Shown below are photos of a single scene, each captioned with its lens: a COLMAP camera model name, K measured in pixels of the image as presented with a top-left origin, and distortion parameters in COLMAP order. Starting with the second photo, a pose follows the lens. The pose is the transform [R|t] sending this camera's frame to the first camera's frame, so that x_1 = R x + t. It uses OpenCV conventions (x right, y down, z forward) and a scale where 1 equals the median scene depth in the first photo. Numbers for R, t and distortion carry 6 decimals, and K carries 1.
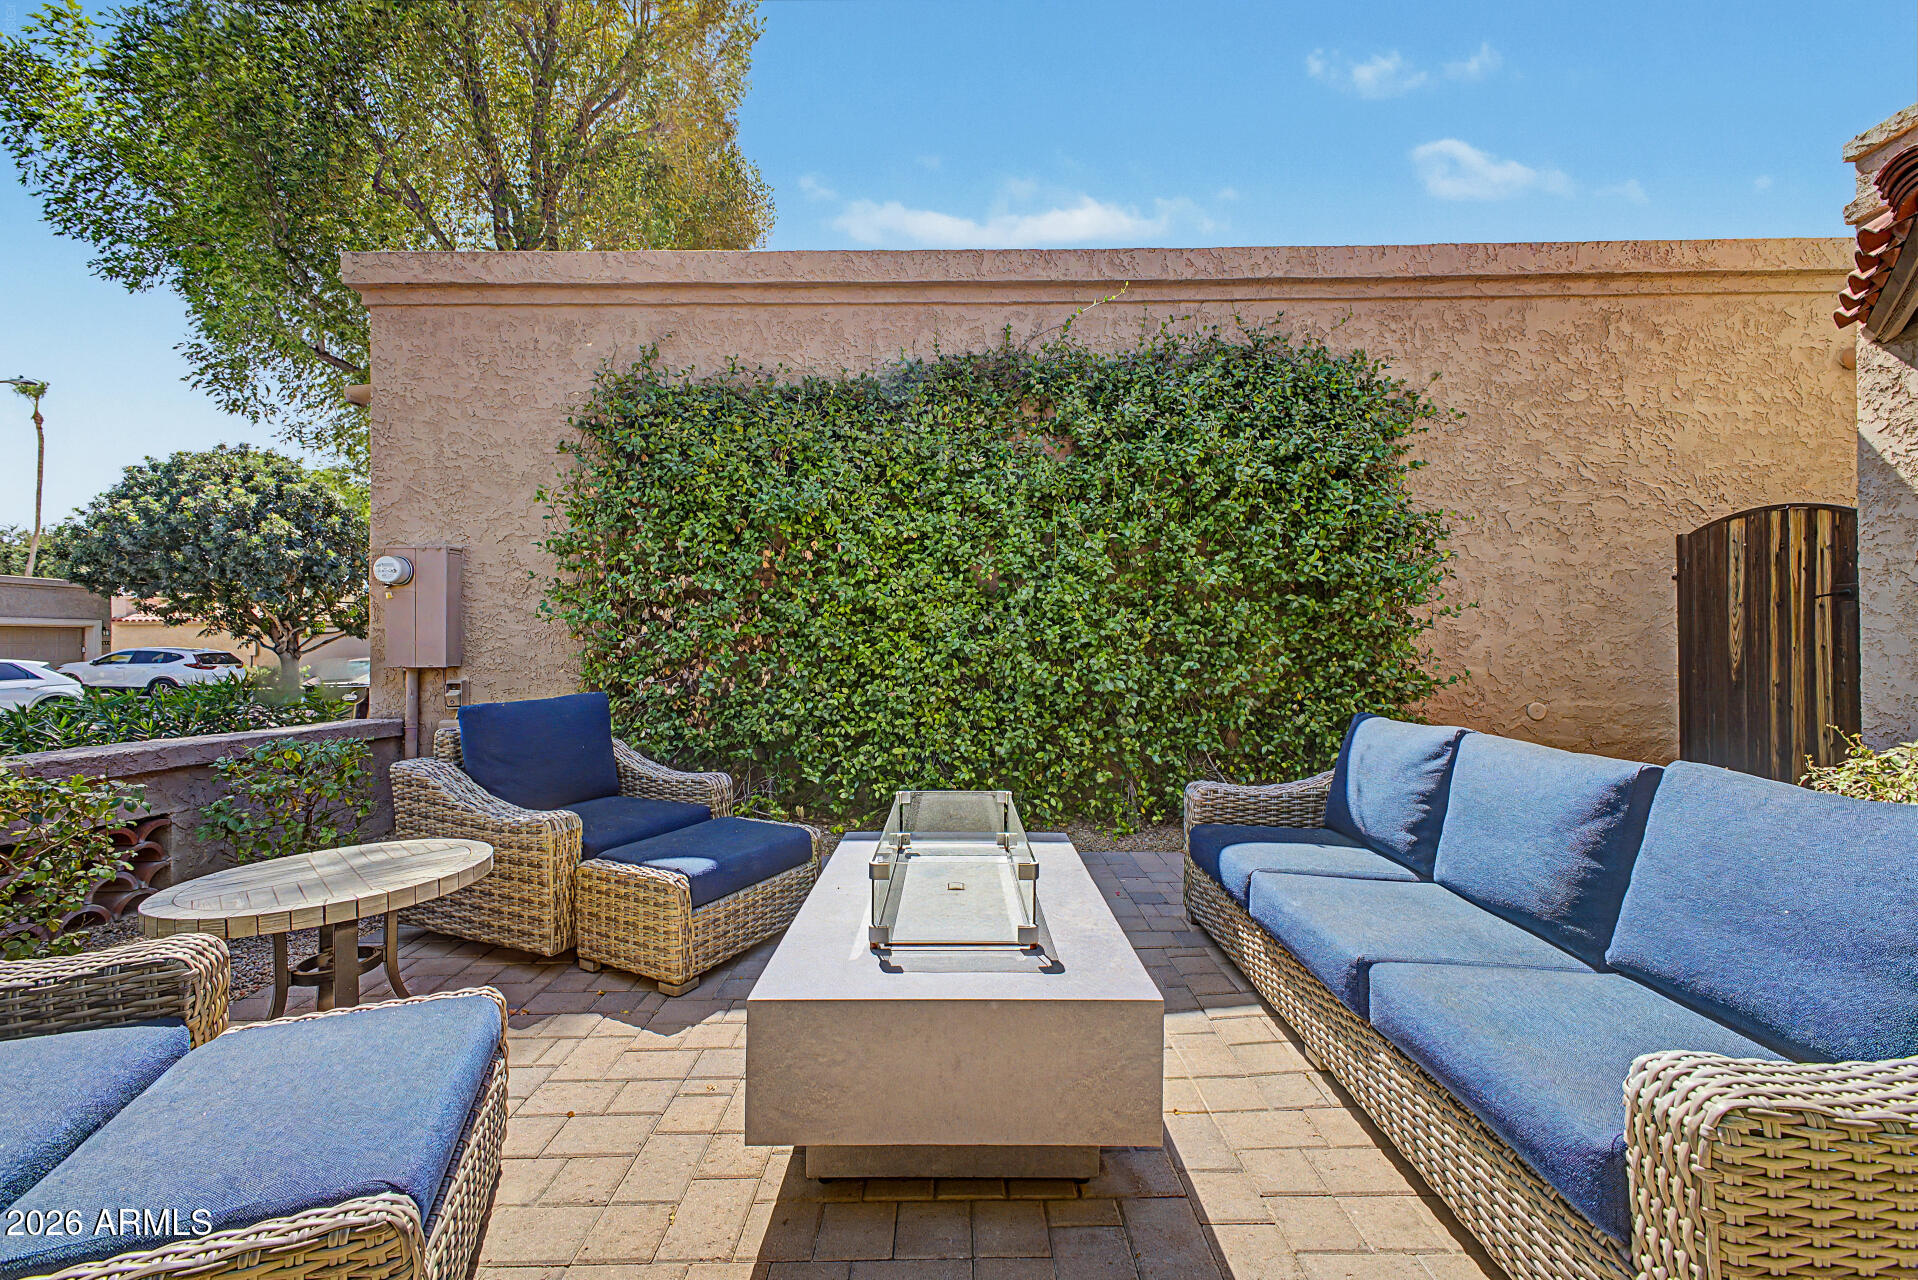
lens RADIAL K [[771.4, 0, 959.0], [0, 771.4, 640.0], [0, 0, 1]] dist [0.015480, -0.000279]
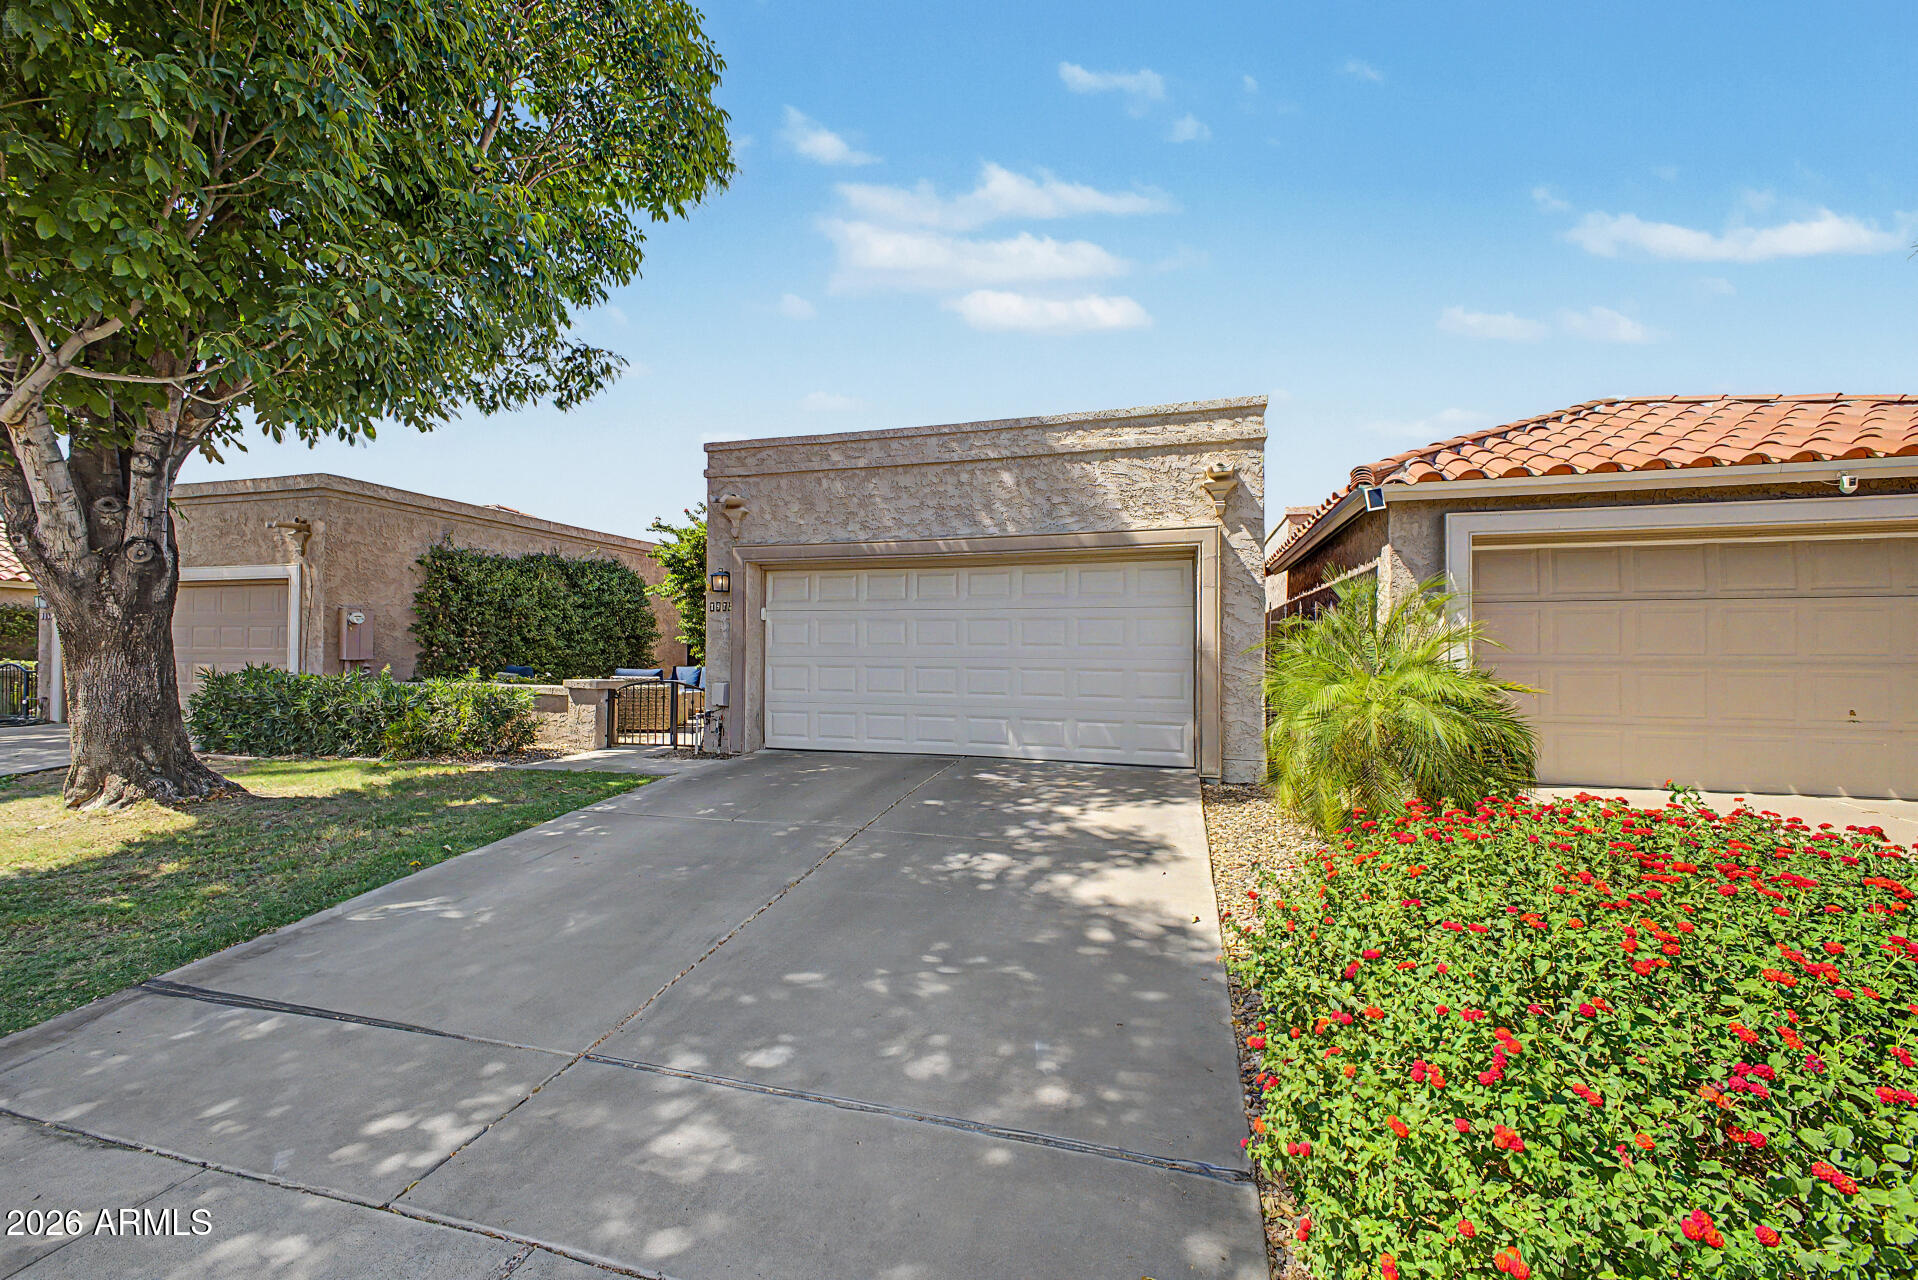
lens RADIAL K [[771.4, 0, 959.0], [0, 771.4, 640.0], [0, 0, 1]] dist [0.015480, -0.000279]
pose [[0.275887, 0.023975, 0.960891, -2.615627], [-0.010546, 0.999704, -0.021916, 0.014073], [-0.961132, -0.004087, 0.276058, -1.489659]]
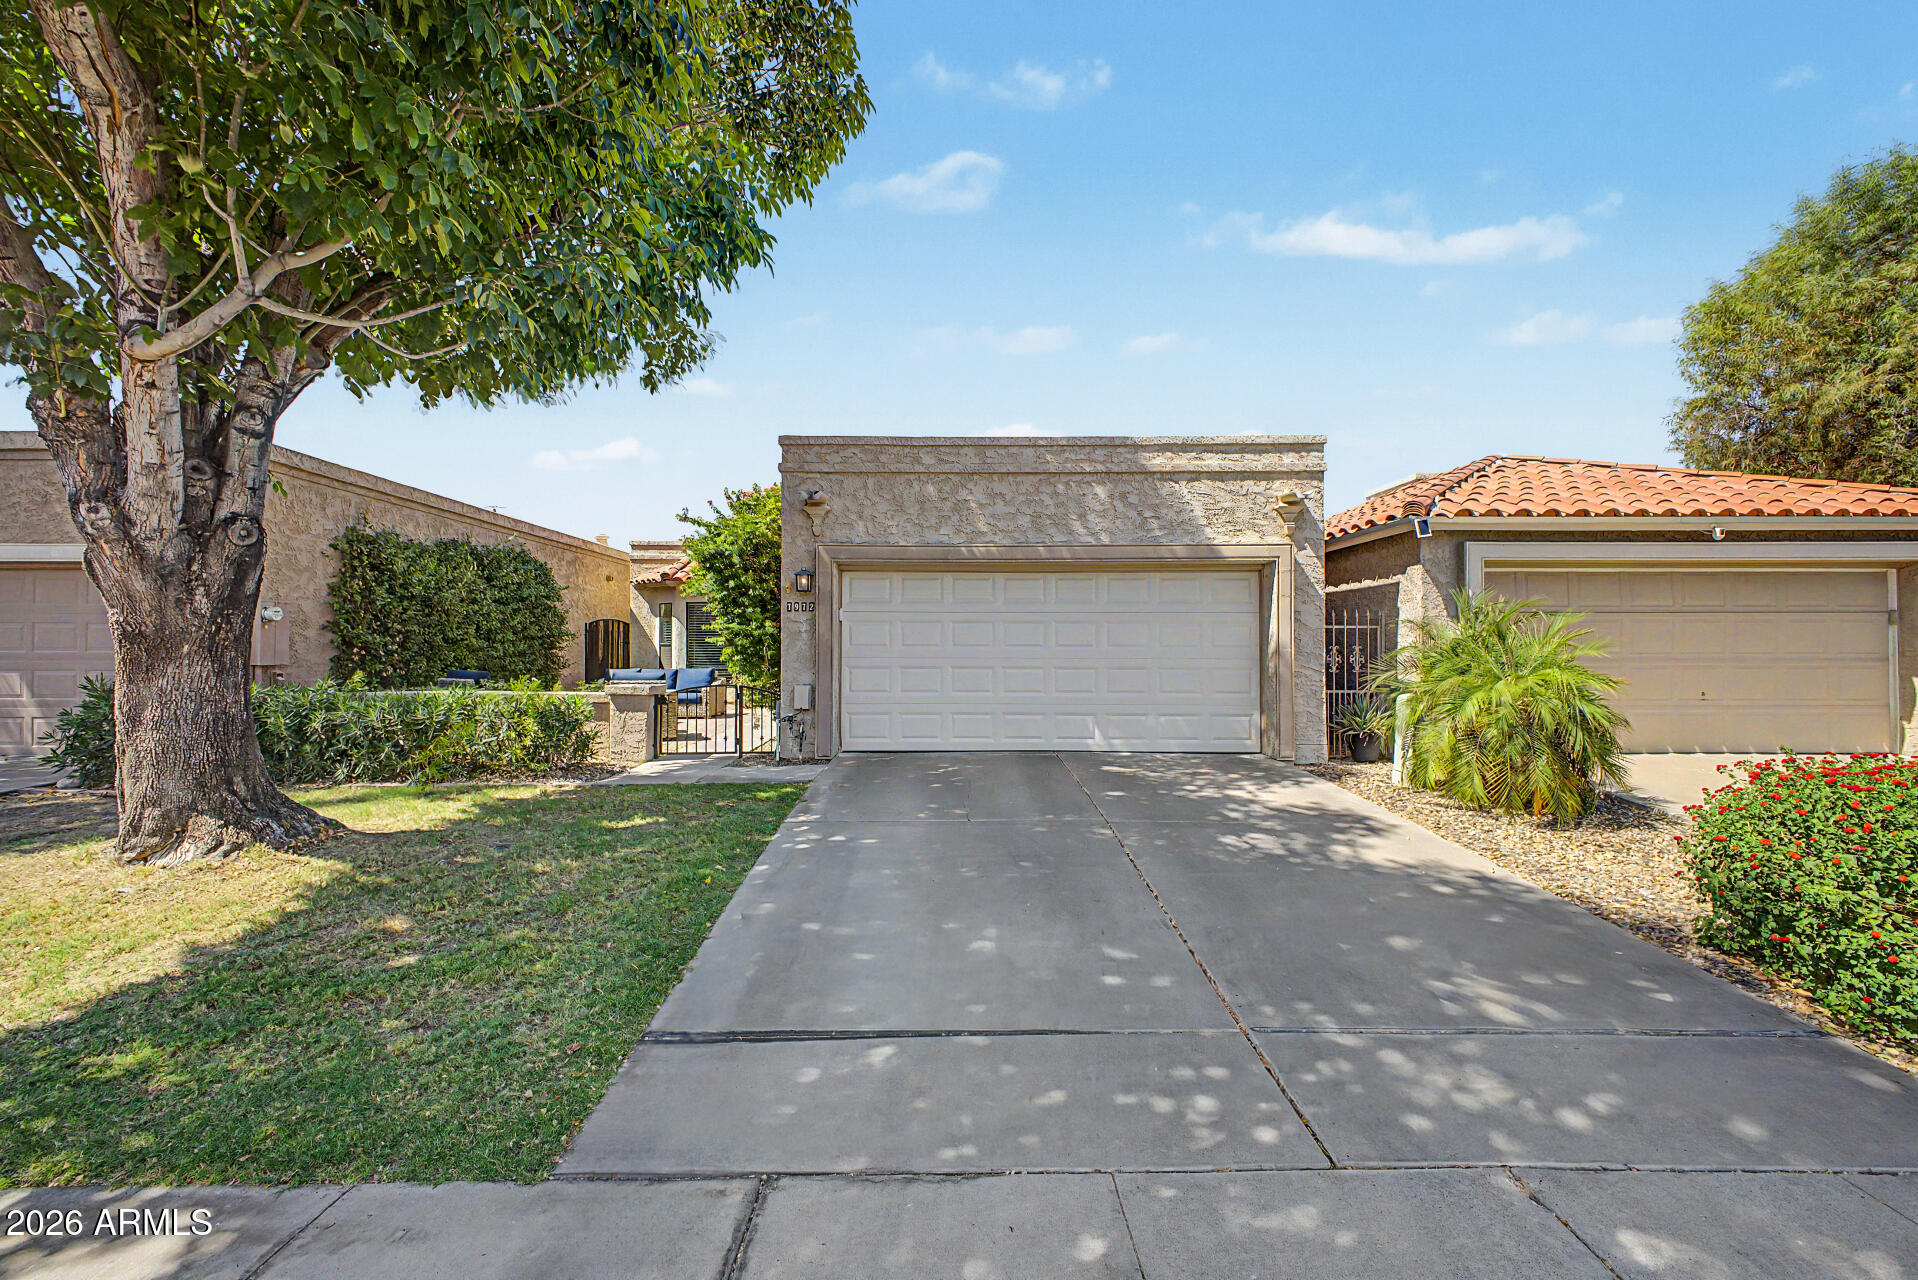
lens RADIAL K [[762.6, 0, 959.0], [0, 762.6, 640.0], [0, 0, 1]] dist [0.015864, -0.000104]
pose [[-0.011164, 0.022224, 0.999691, -2.772102], [-0.004971, 0.999739, -0.022281, 0.013675], [-0.999925, -0.005218, -0.011051, -0.710997]]
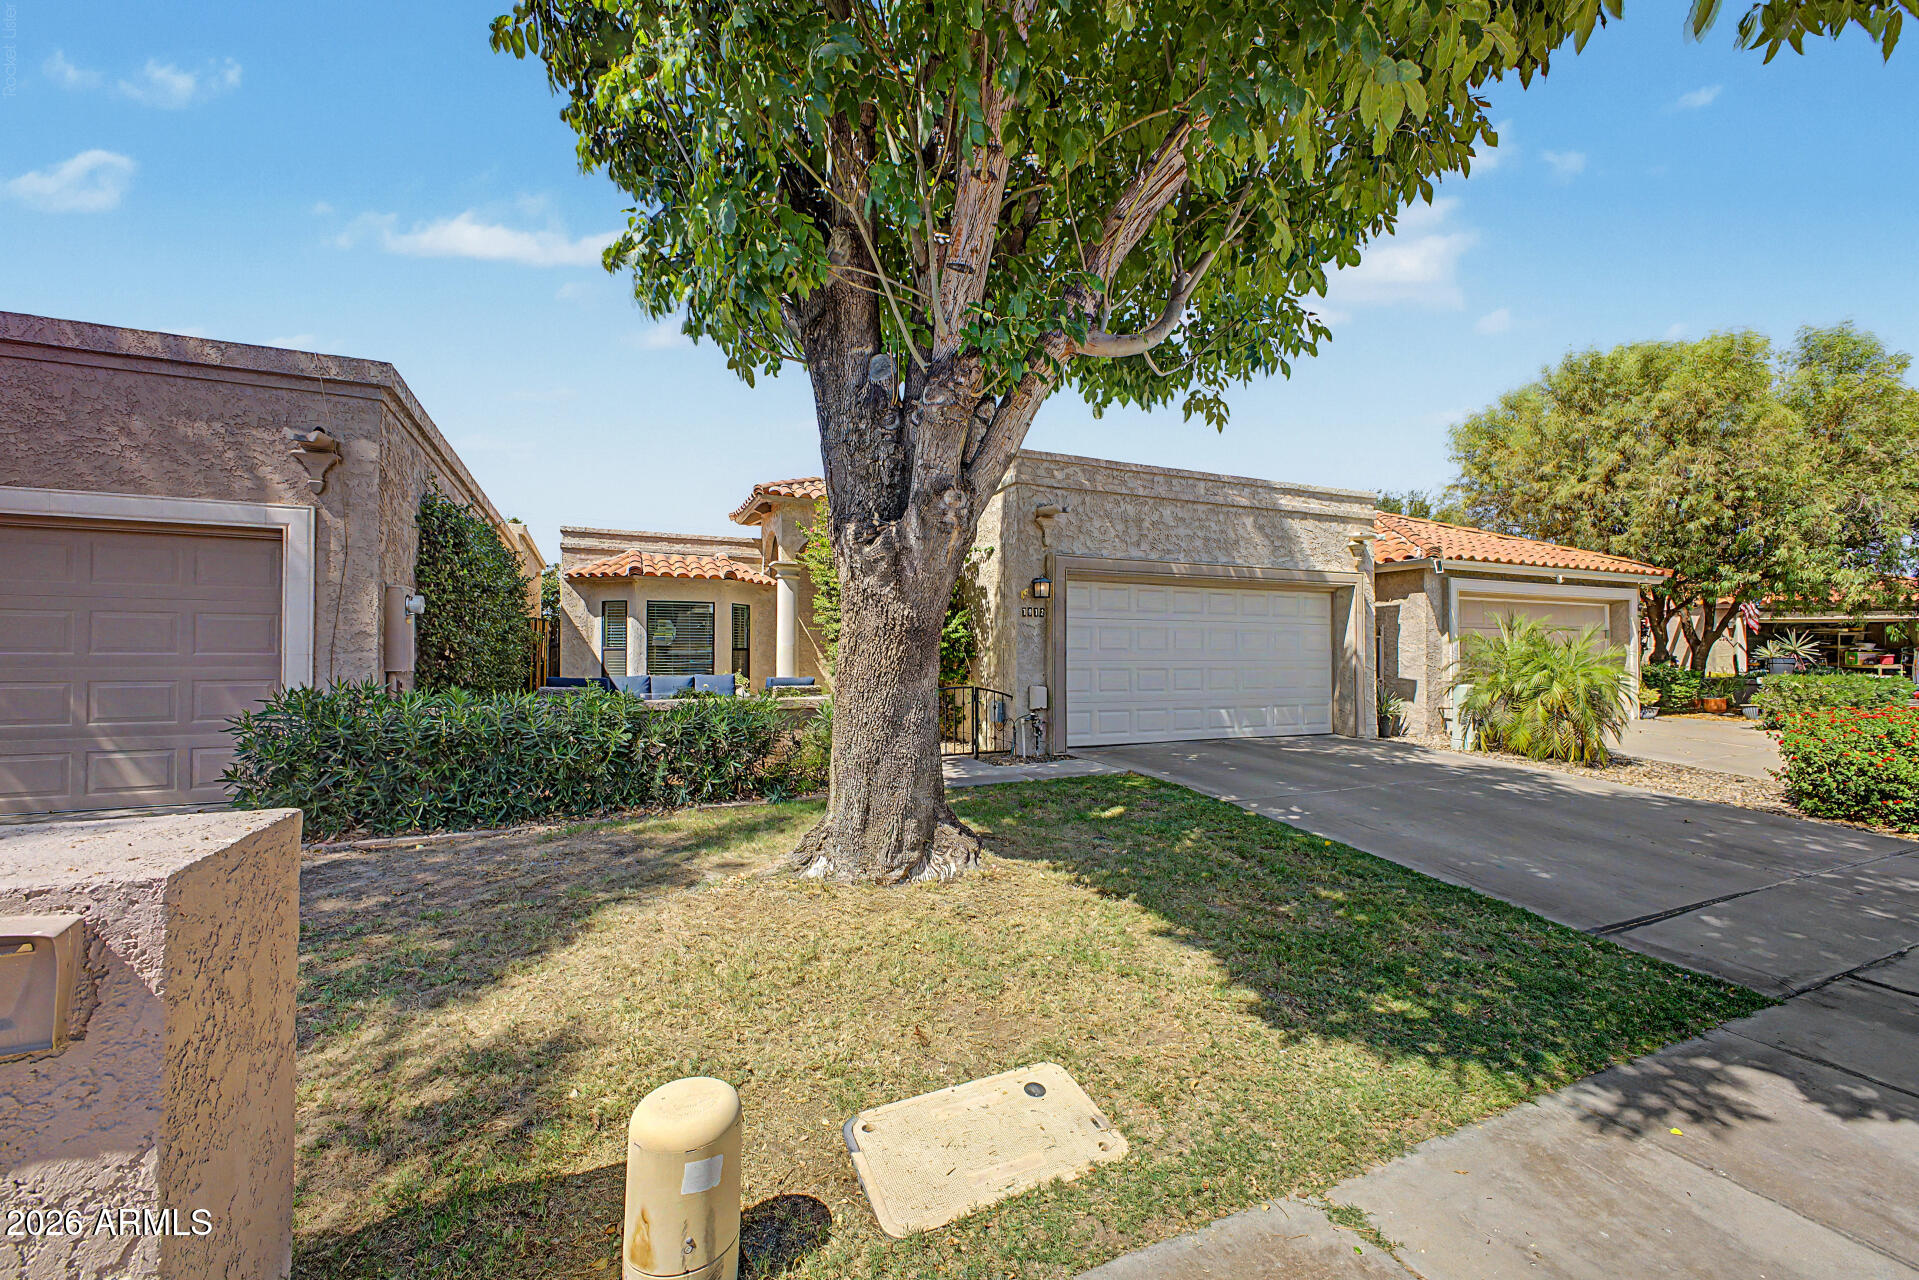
lens RADIAL K [[763.7, 0, 959.5], [0, 763.7, 640.0], [0, 0, 1]] dist [0.001818, 0.000090]
pose [[-0.412291, 0.027024, 0.910651, -2.611931], [-0.001555, 0.999538, -0.030365, 0.025438], [-0.911051, -0.013935, -0.412059, 0.685745]]
